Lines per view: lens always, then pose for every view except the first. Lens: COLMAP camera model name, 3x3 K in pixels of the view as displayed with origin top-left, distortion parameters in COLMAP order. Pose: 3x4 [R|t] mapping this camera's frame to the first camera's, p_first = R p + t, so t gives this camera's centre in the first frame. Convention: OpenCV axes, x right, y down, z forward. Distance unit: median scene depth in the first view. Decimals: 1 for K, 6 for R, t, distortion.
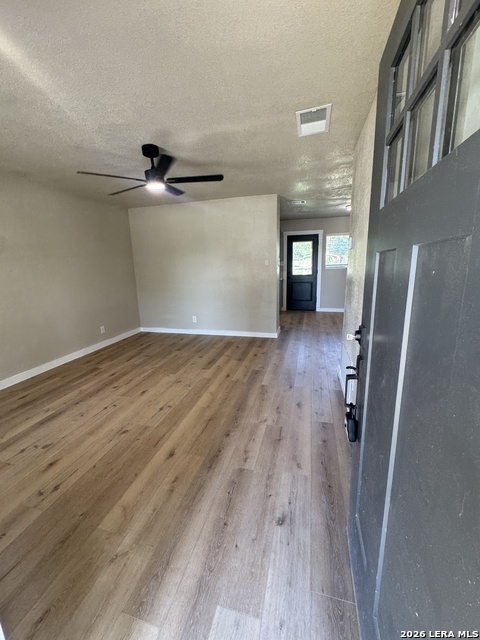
lens RADIAL K [[257.0, 0, 240.0], [0, 257.0, 320.0], [0, 0, 1]] dist [-0.002239, -0.000164]
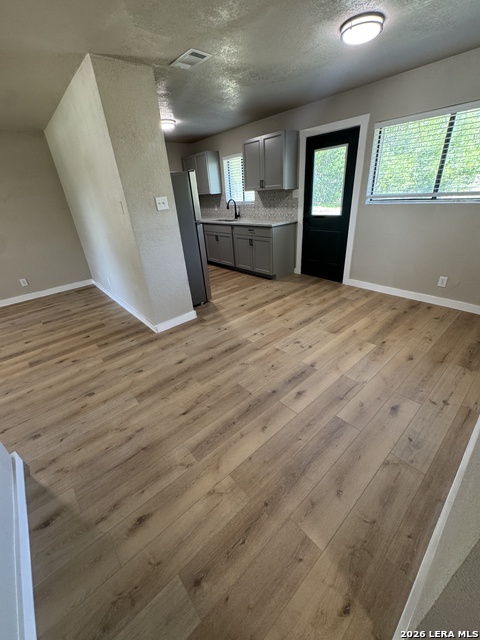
lens RADIAL K [[257.0, 0, 240.0], [0, 257.0, 320.0], [0, 0, 1]] dist [-0.002239, -0.000164]
pose [[0.831735, 0.225298, -0.507403, 0.846228], [-0.074823, 0.951107, 0.299662, -0.226195], [0.550108, -0.211274, 0.807926, 0.798157]]
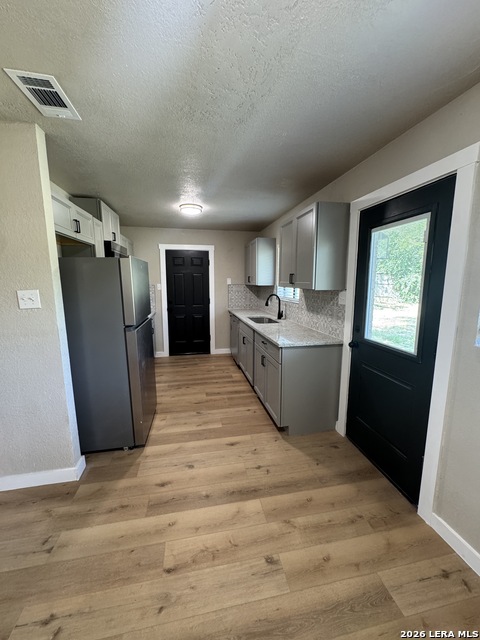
lens RADIAL K [[257.0, 0, 240.0], [0, 257.0, 320.0], [0, 0, 1]] dist [-0.002239, -0.000164]
pose [[0.447658, 0.161317, -0.879533, 0.814571], [-0.198962, 0.976905, 0.077910, -0.386821], [0.871789, 0.140117, 0.469416, 1.474136]]
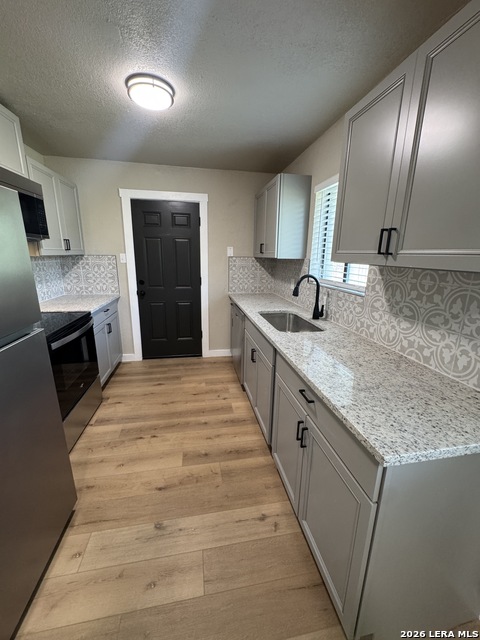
lens RADIAL K [[257.0, 0, 240.0], [0, 257.0, 320.0], [0, 0, 1]] dist [-0.002239, -0.000164]
pose [[0.434117, 0.257402, -0.863300, 0.388181], [-0.215960, 0.960102, 0.177667, -0.407504], [0.874588, 0.109310, 0.472385, 1.676516]]
